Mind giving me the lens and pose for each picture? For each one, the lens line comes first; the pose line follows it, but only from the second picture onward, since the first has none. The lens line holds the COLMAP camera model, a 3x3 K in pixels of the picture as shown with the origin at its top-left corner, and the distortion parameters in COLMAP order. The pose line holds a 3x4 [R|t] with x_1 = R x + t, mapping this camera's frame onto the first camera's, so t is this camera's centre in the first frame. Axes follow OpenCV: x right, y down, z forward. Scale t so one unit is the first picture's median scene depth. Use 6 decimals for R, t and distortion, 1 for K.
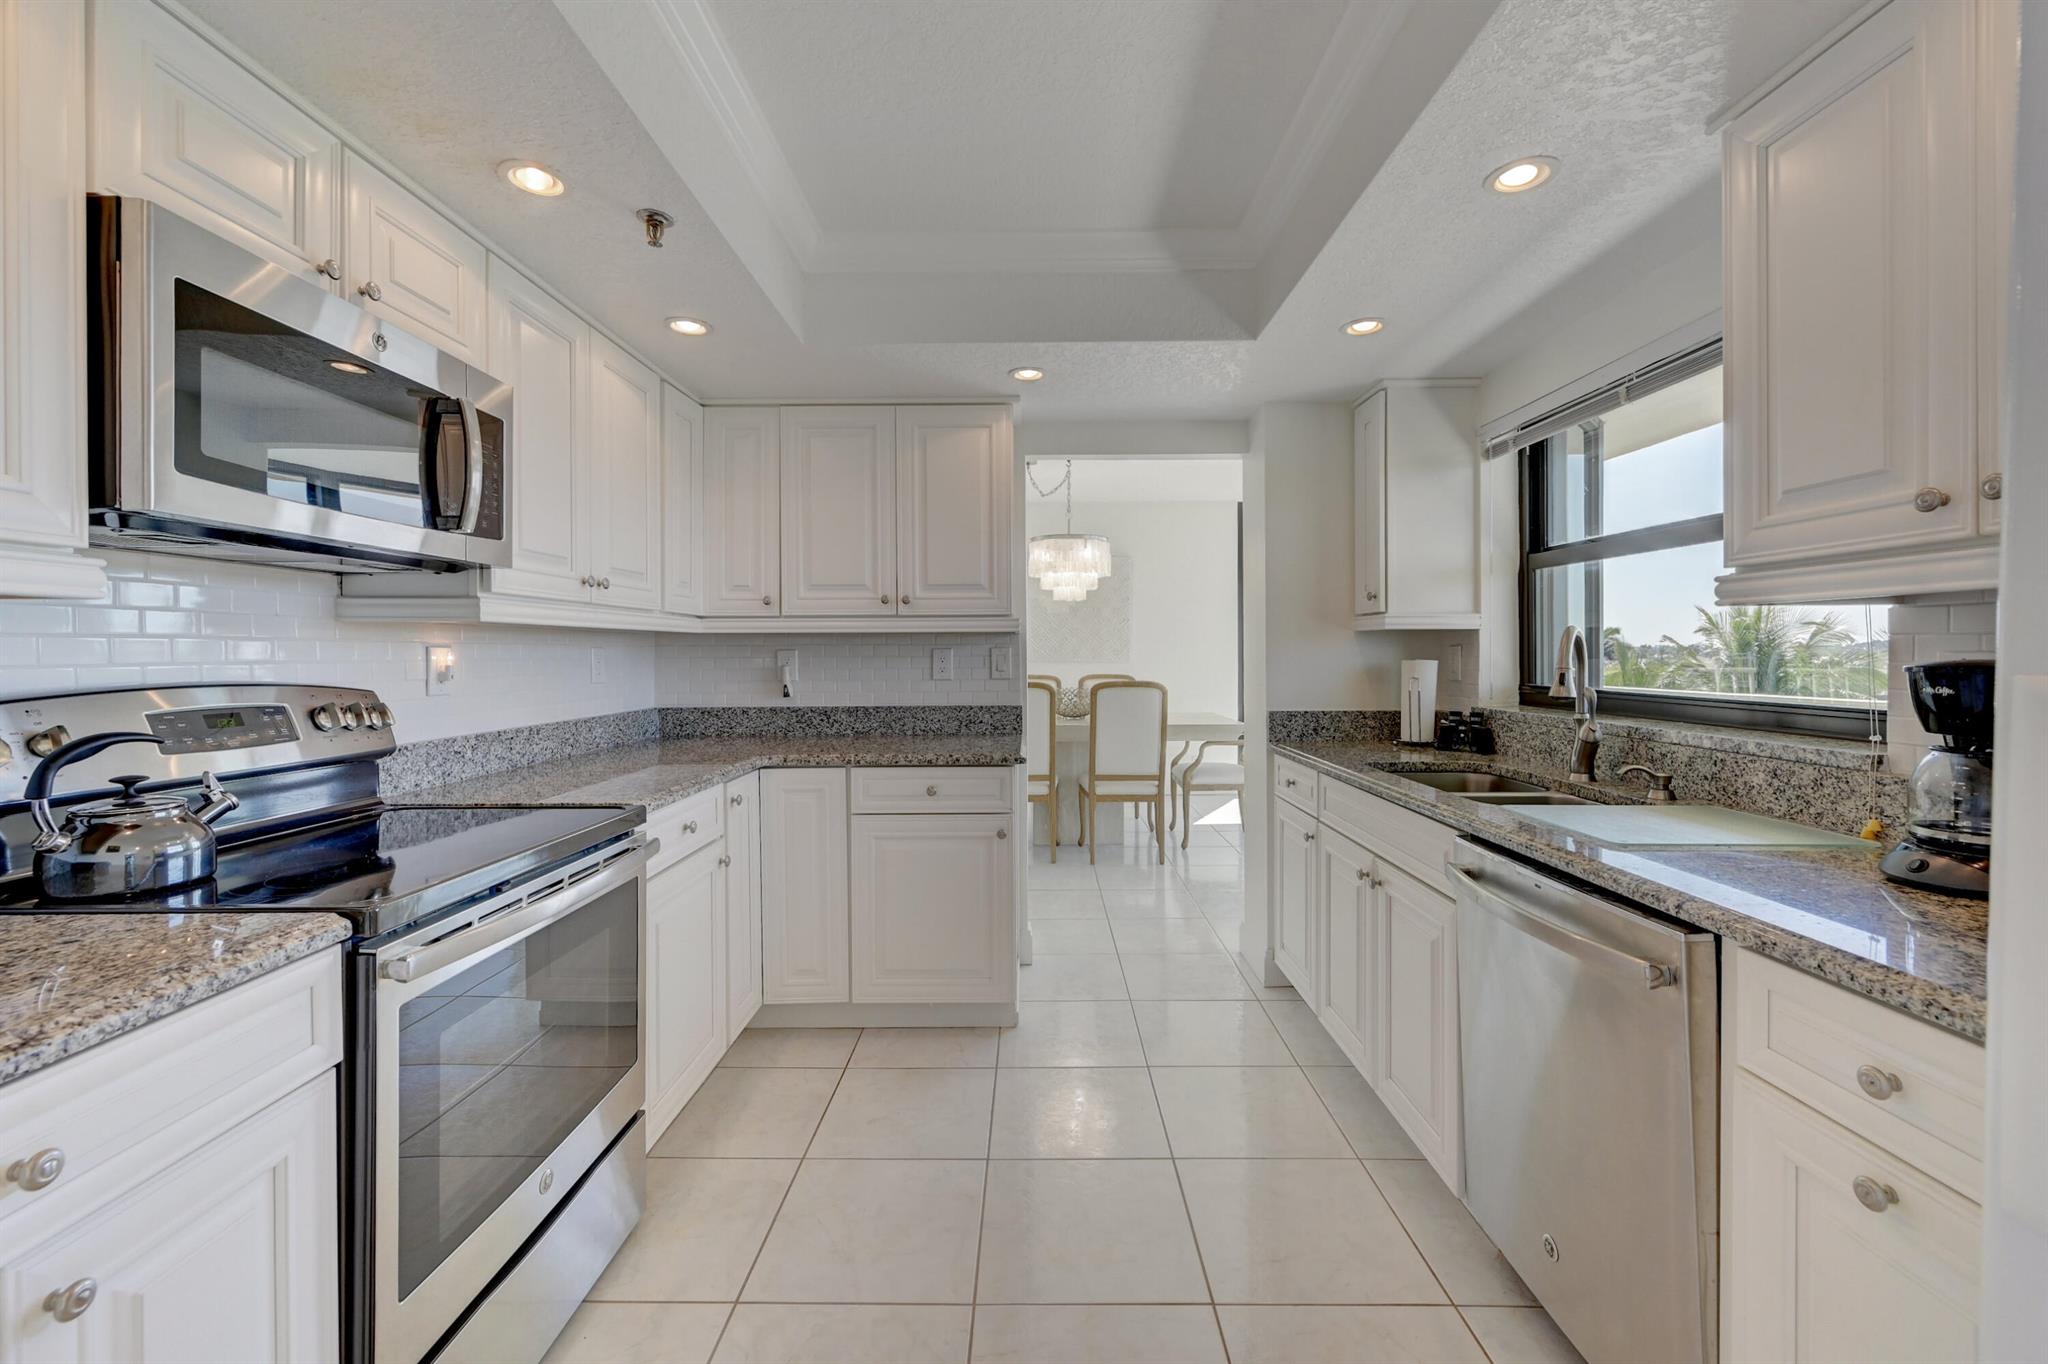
lens RADIAL K [[824.4, 0, 1036.6], [0, 824.4, 653.6], [0, 0, 1]] dist [-0.001915, 0.000308]
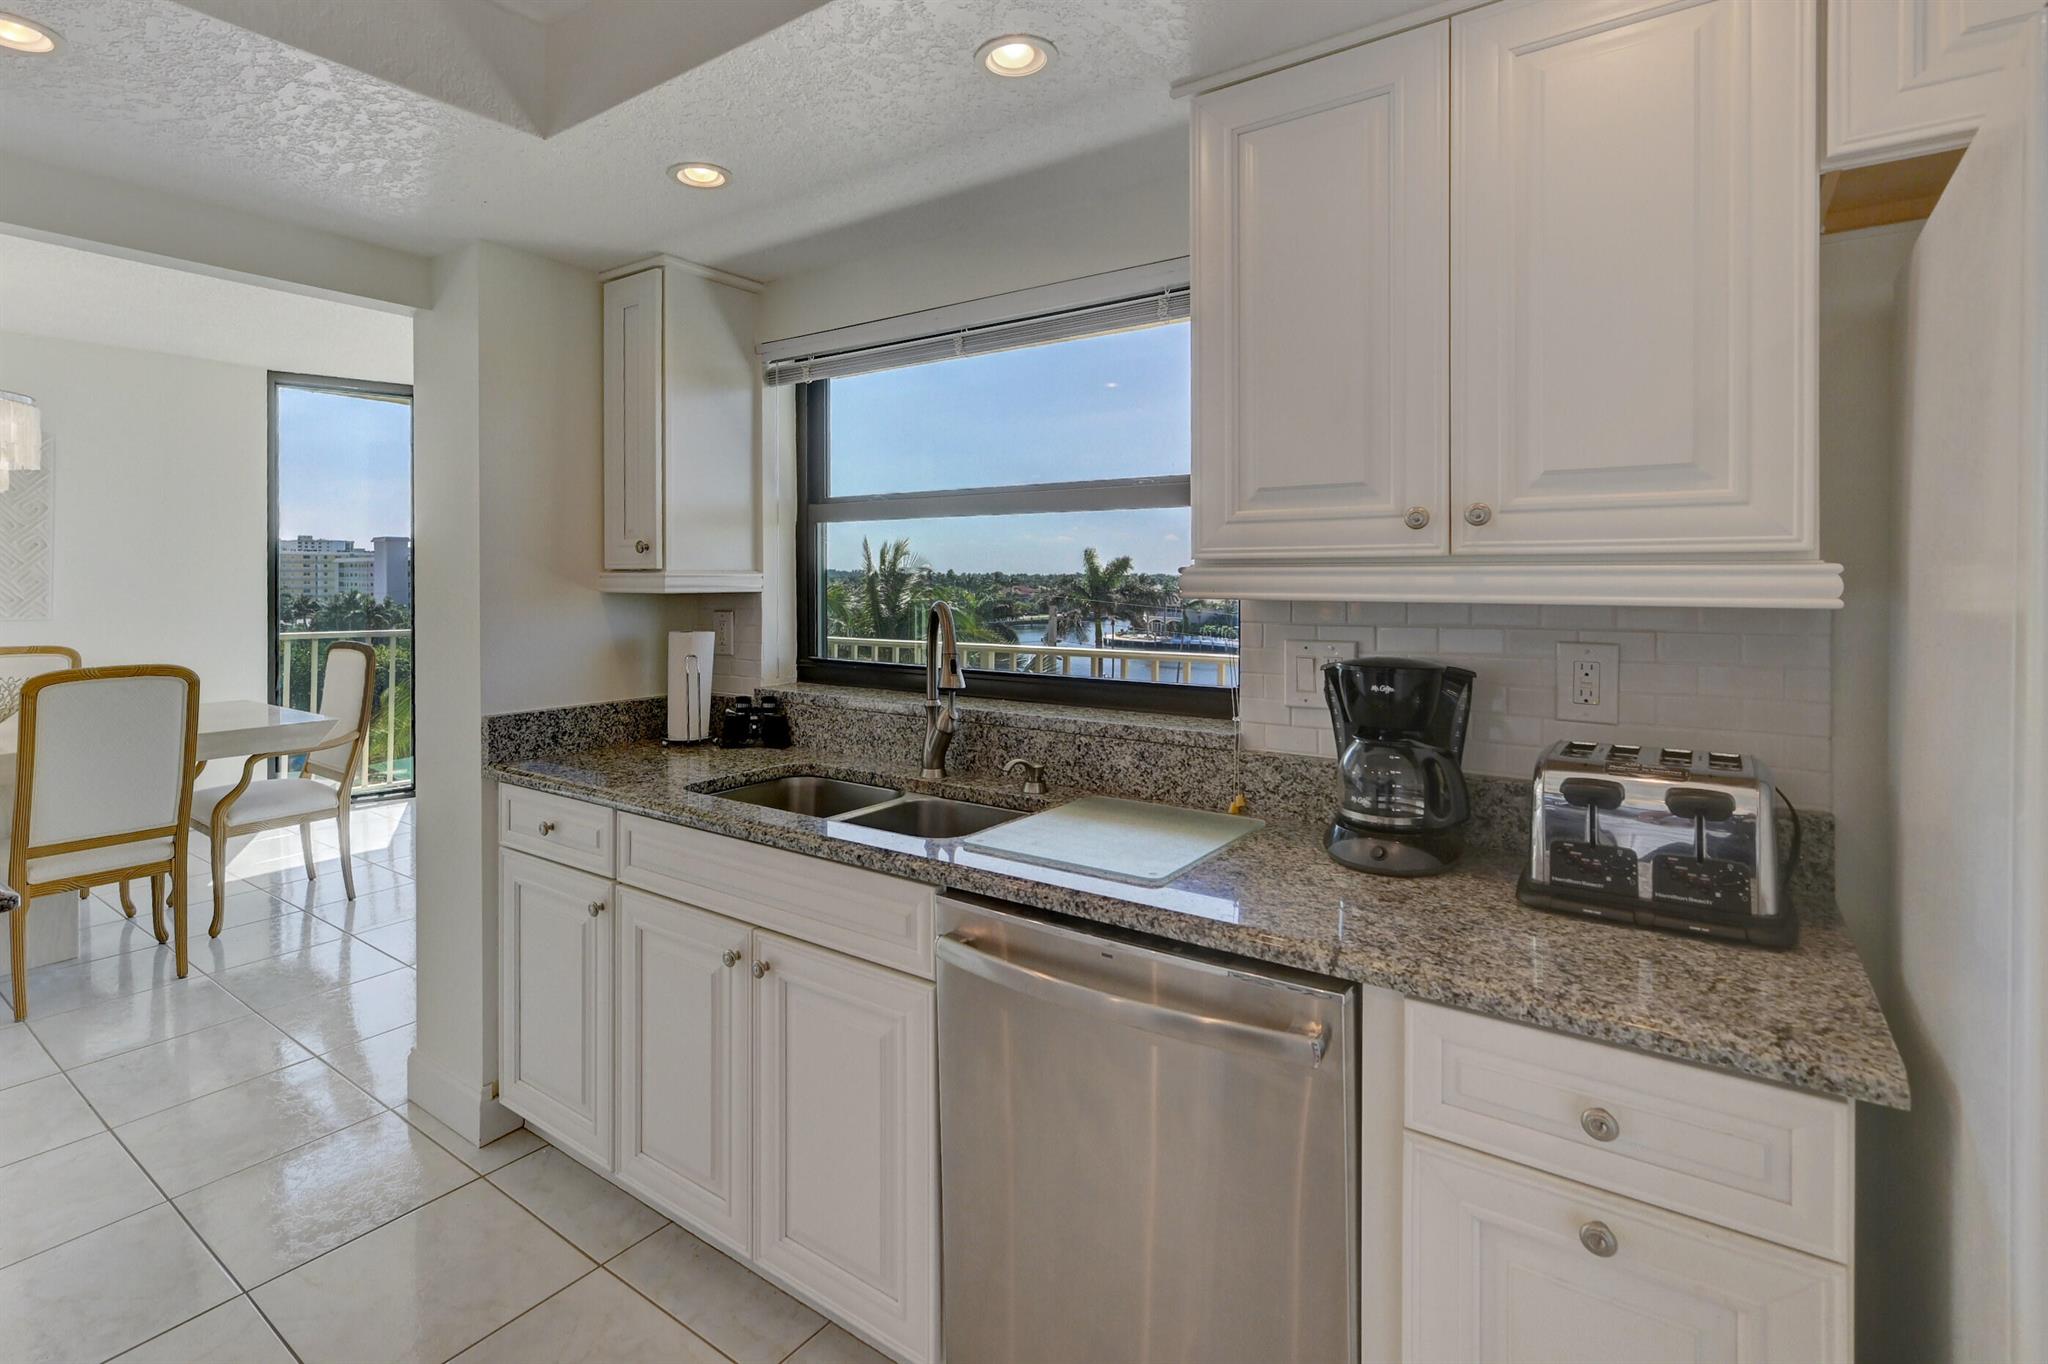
lens RADIAL K [[979.6, 0, 939.7], [0, 979.6, 581.1], [0, 0, 1]] dist [0.003071, 0.001170]
pose [[0.611430, 0.000997, 0.791298, -0.119424], [0.000361, 0.999999, -0.001539, -0.038927], [-0.791299, 0.001226, 0.611429, 0.269600]]
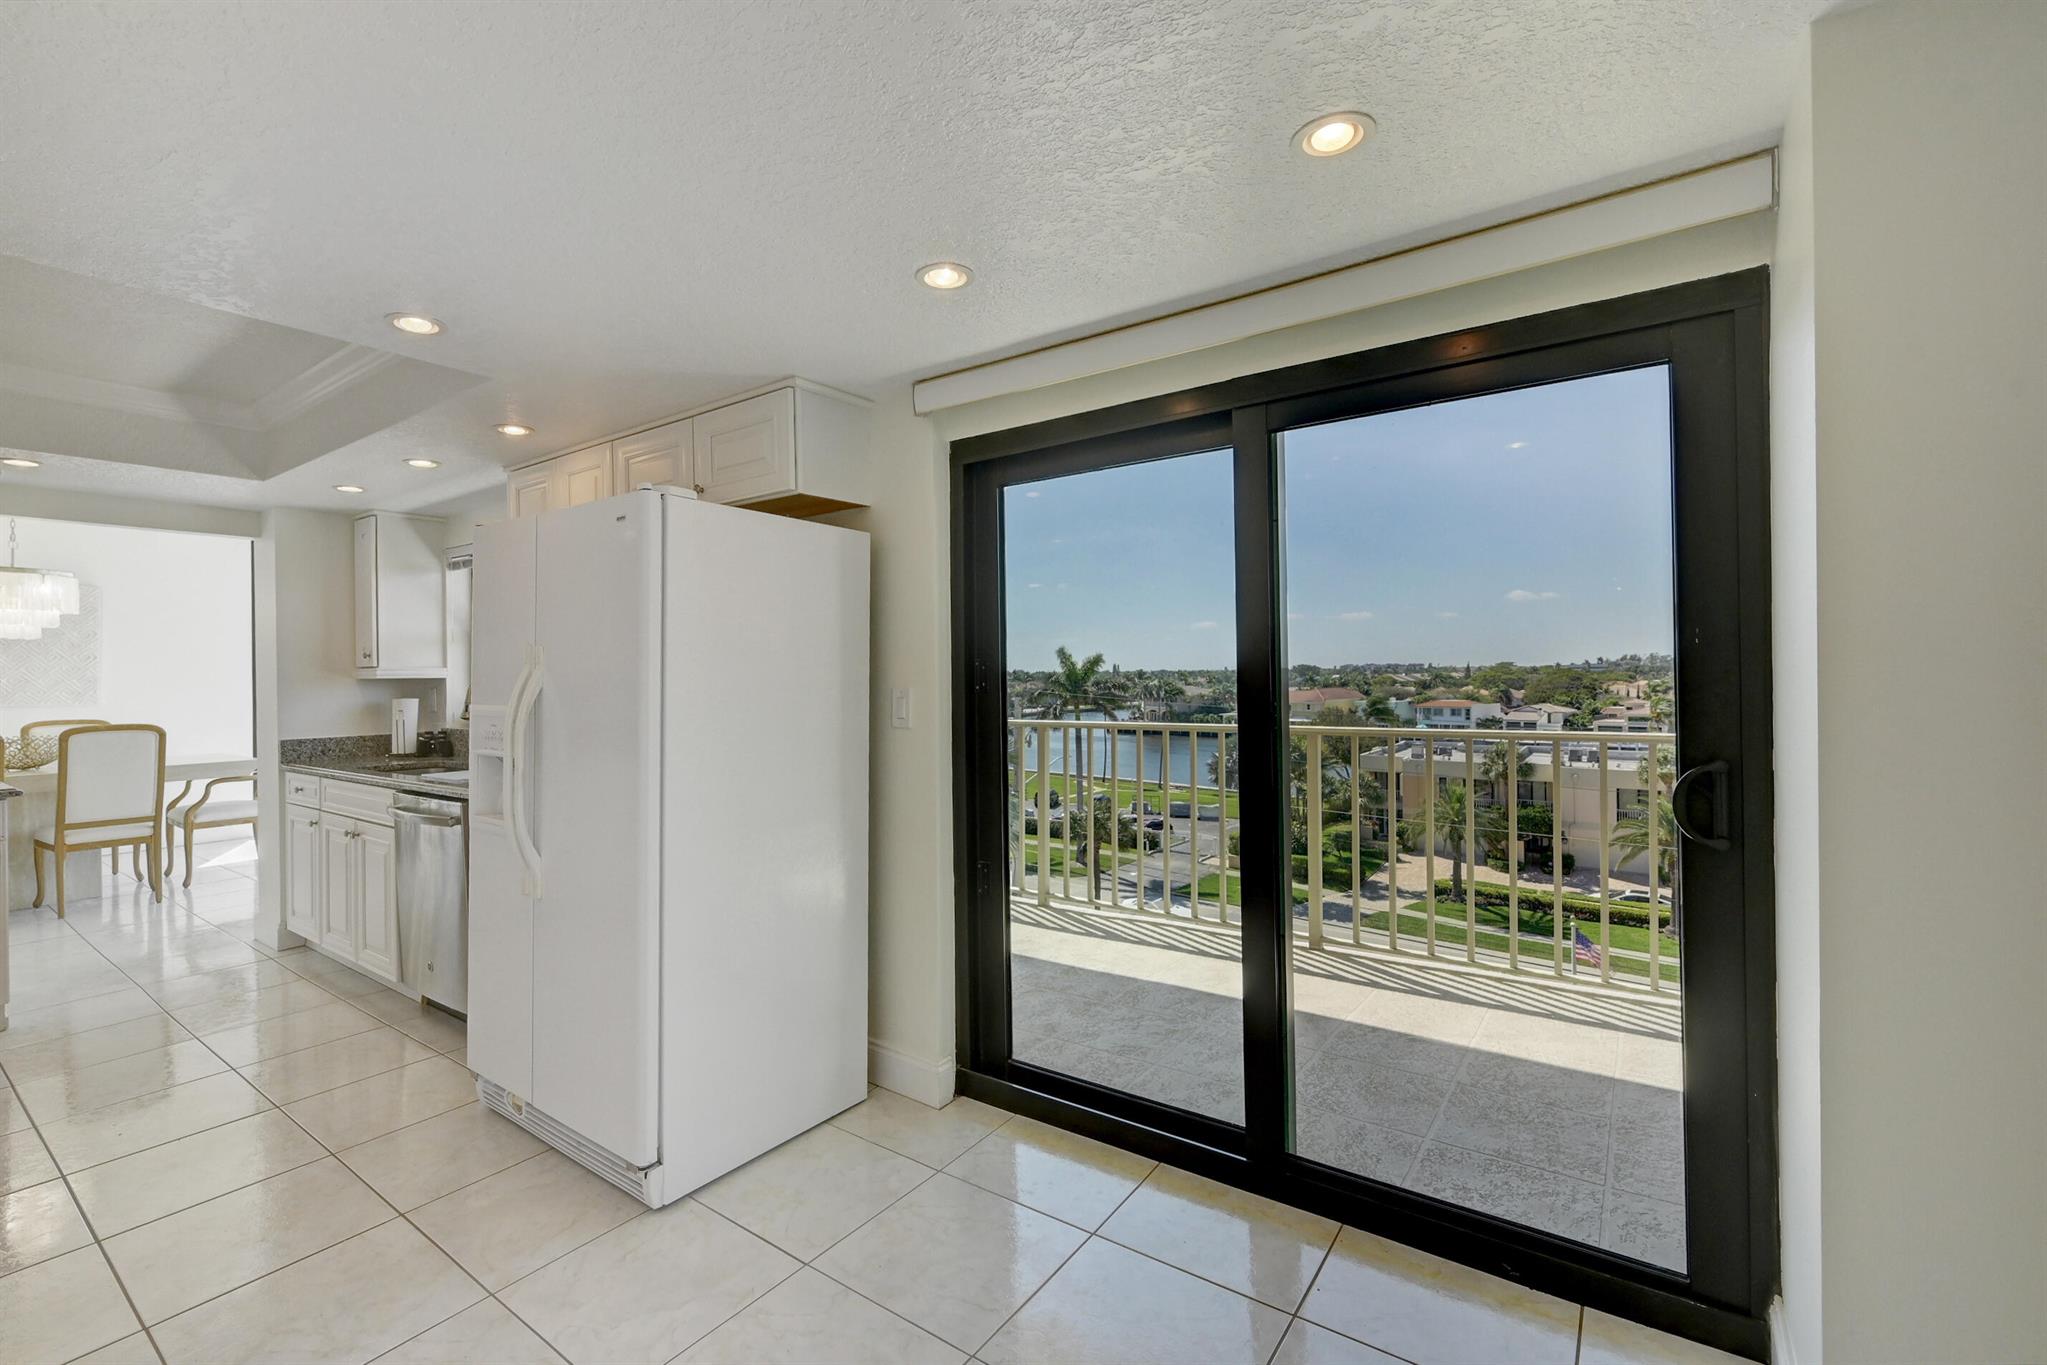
lens RADIAL K [[861.1, 0, 970.3], [0, 861.1, 673.9], [0, 0, 1]] dist [0.001426, -0.000063]
pose [[0.596895, -0.002137, 0.802317, -0.179683], [0.012173, 0.999905, -0.006393, -0.015242], [-0.802227, 0.013582, 0.596865, -0.771250]]
